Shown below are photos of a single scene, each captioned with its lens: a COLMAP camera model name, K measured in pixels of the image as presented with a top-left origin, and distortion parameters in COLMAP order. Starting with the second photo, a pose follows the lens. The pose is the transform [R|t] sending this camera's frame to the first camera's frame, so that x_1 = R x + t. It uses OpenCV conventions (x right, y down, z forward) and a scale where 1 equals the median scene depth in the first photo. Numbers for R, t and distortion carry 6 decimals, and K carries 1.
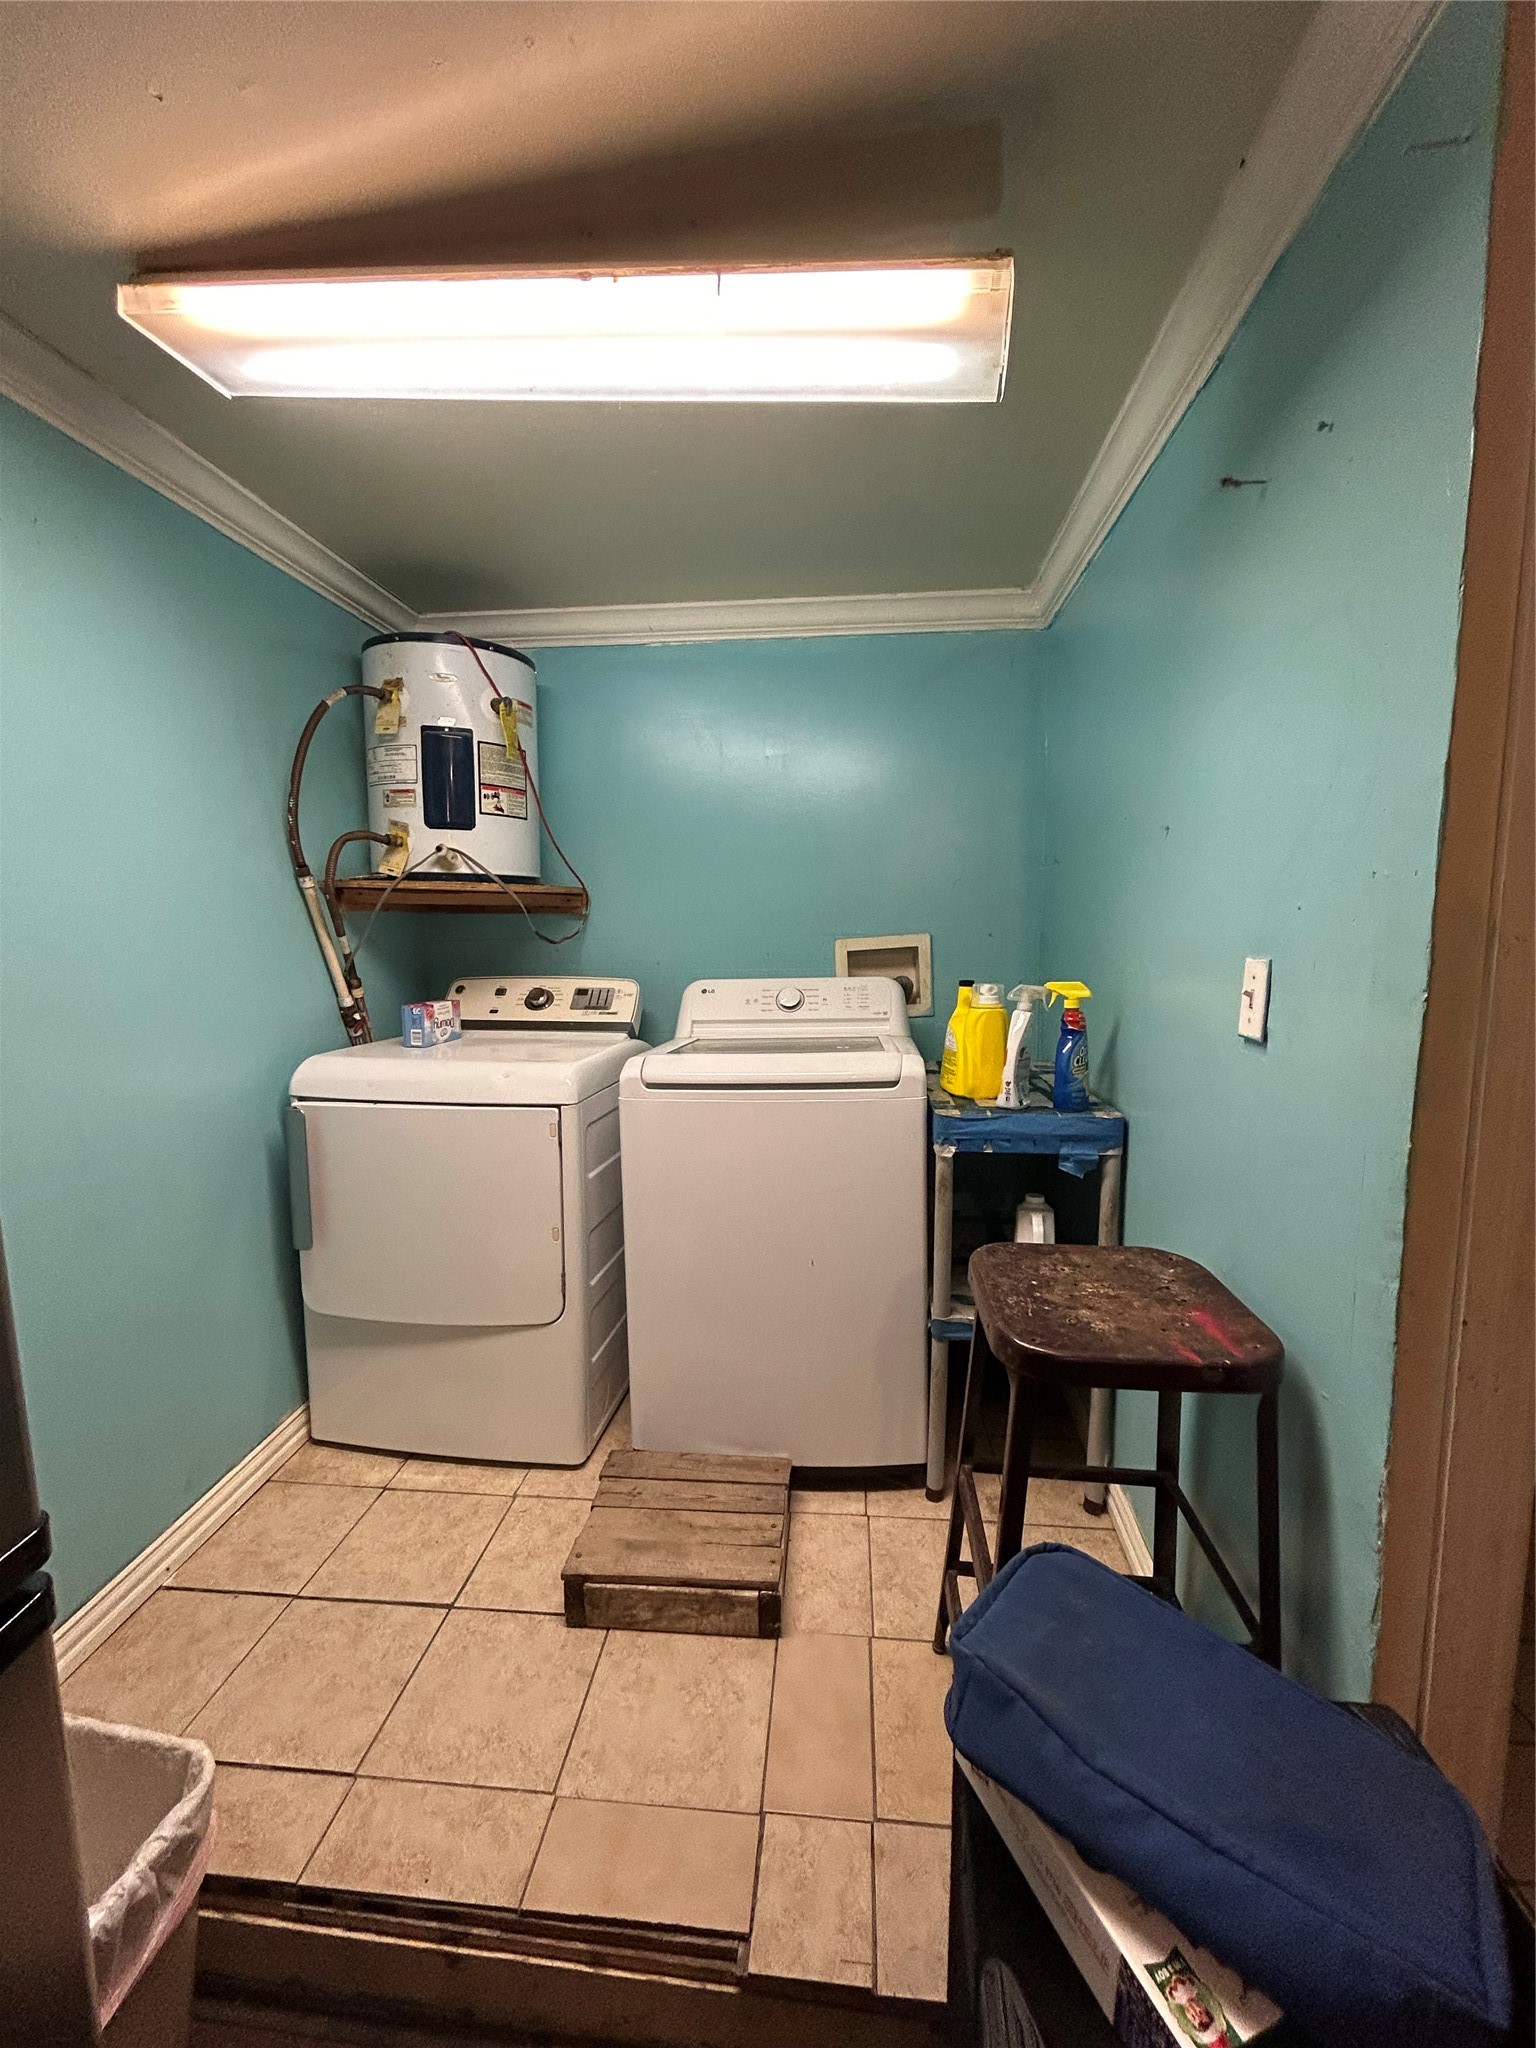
lens RADIAL K [[828.5, 0, 771.3], [0, 828.5, 1021.6], [0, 0, 1]] dist [0.001297, 0.000909]
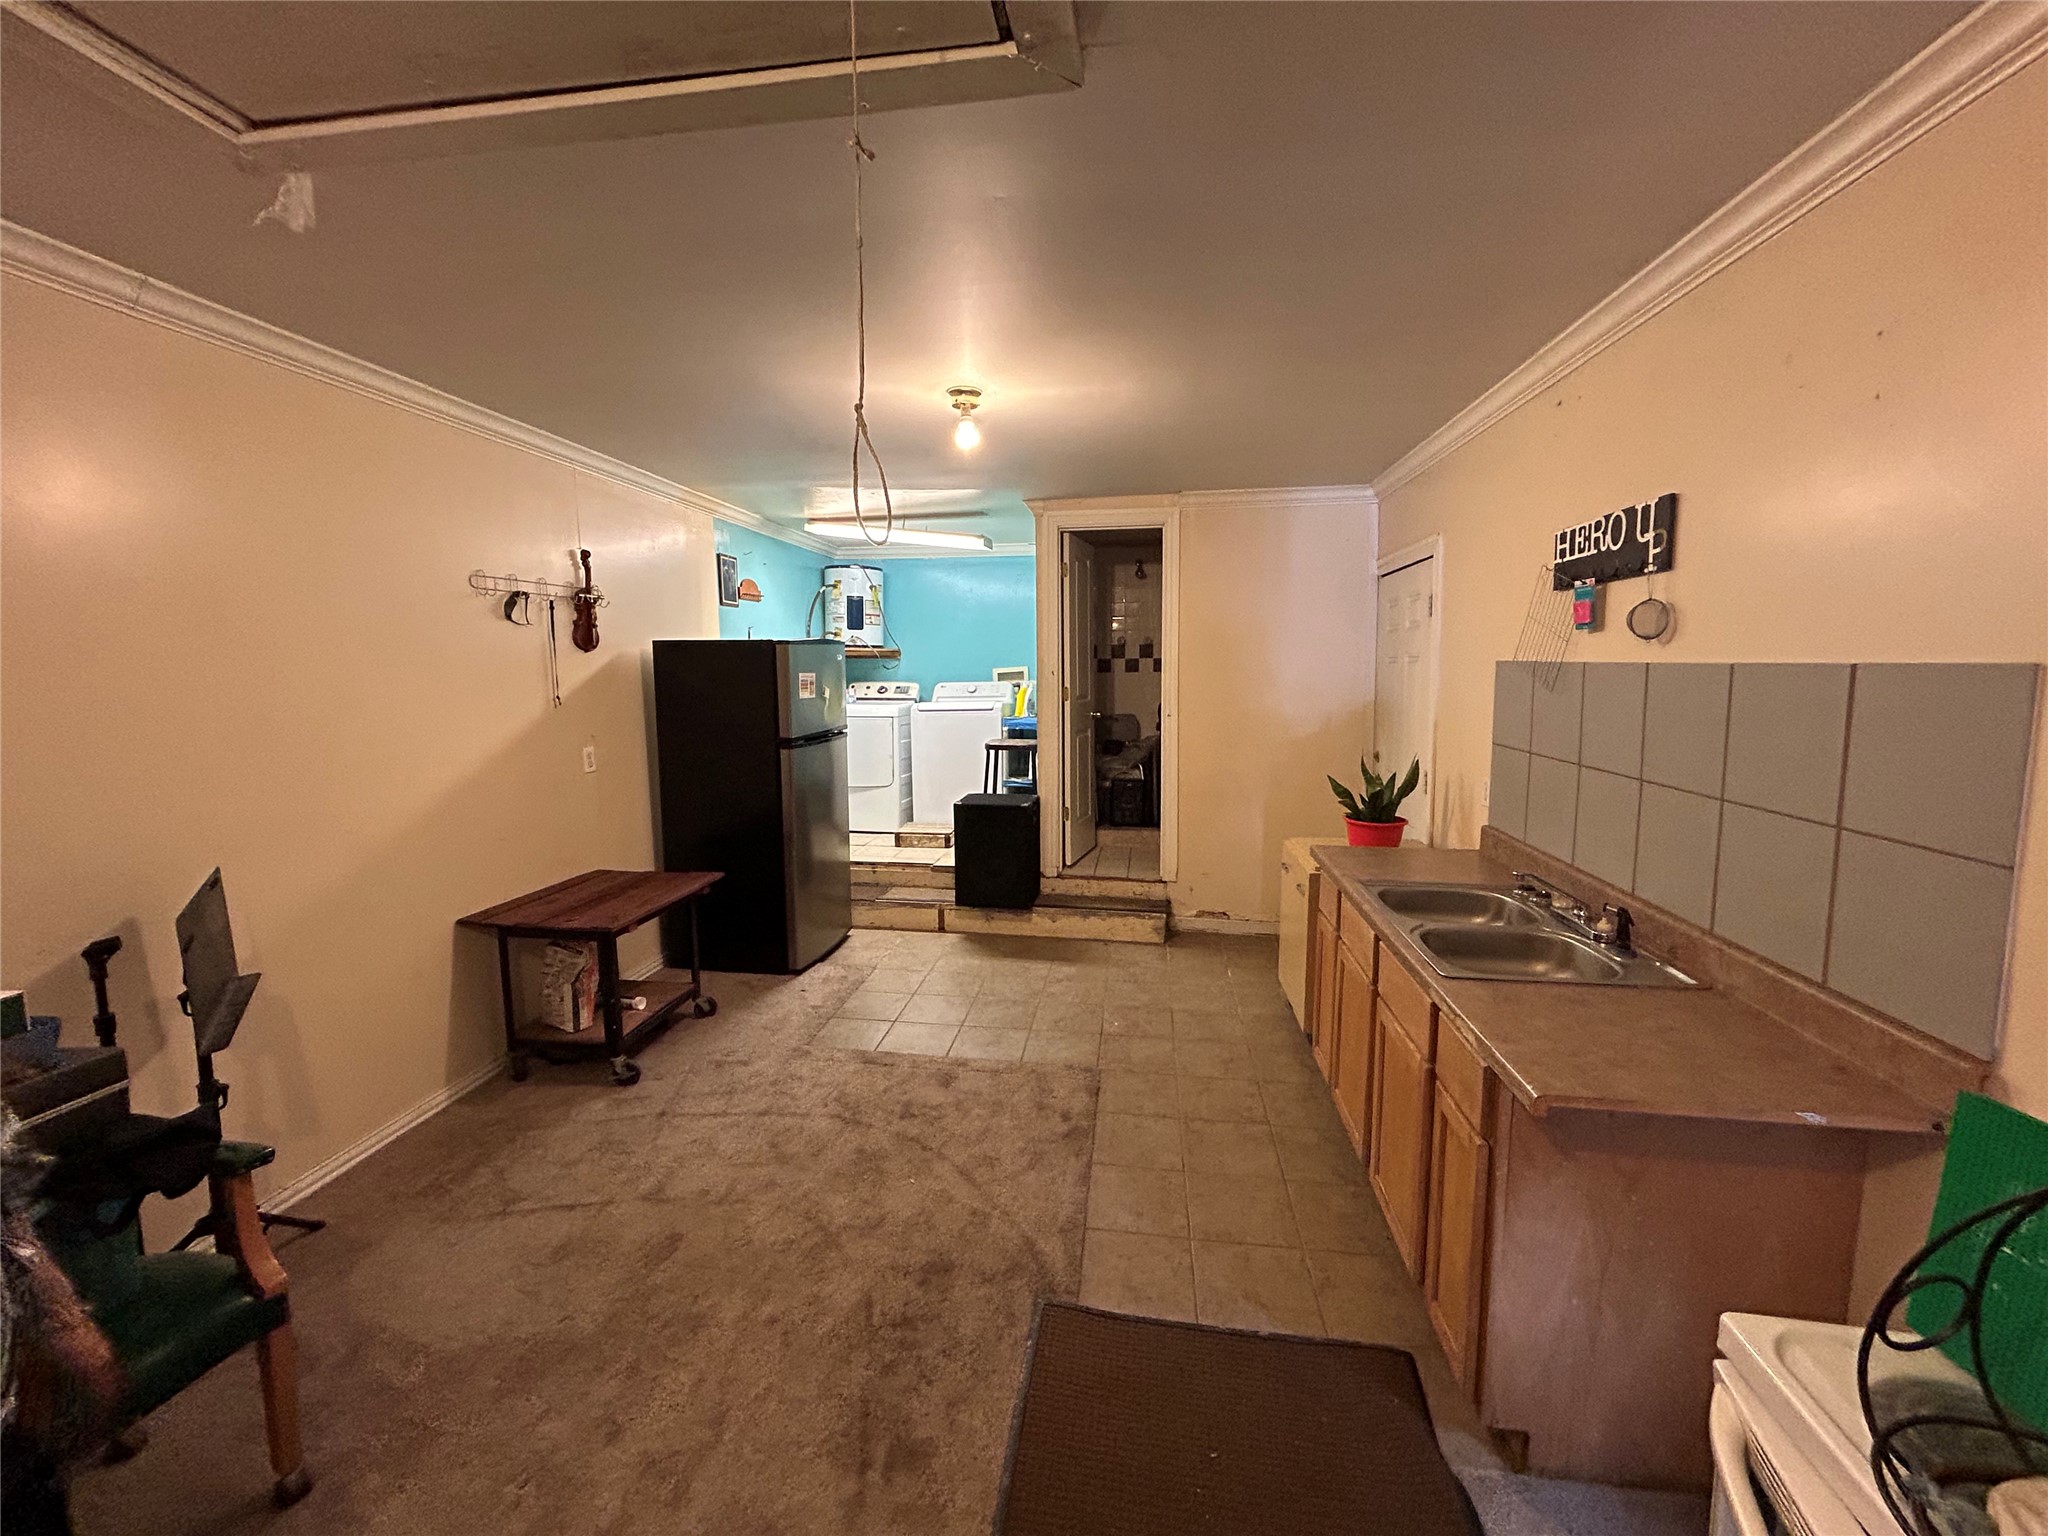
lens RADIAL K [[828.5, 0, 1023.9], [0, 828.5, 760.2], [0, 0, 1]] dist [0.001297, 0.000909]
pose [[0.998588, 0.008660, -0.052412, 0.357547], [-0.008895, 0.999951, -0.004252, 0.230886], [0.052373, 0.004713, 0.998616, -1.846716]]
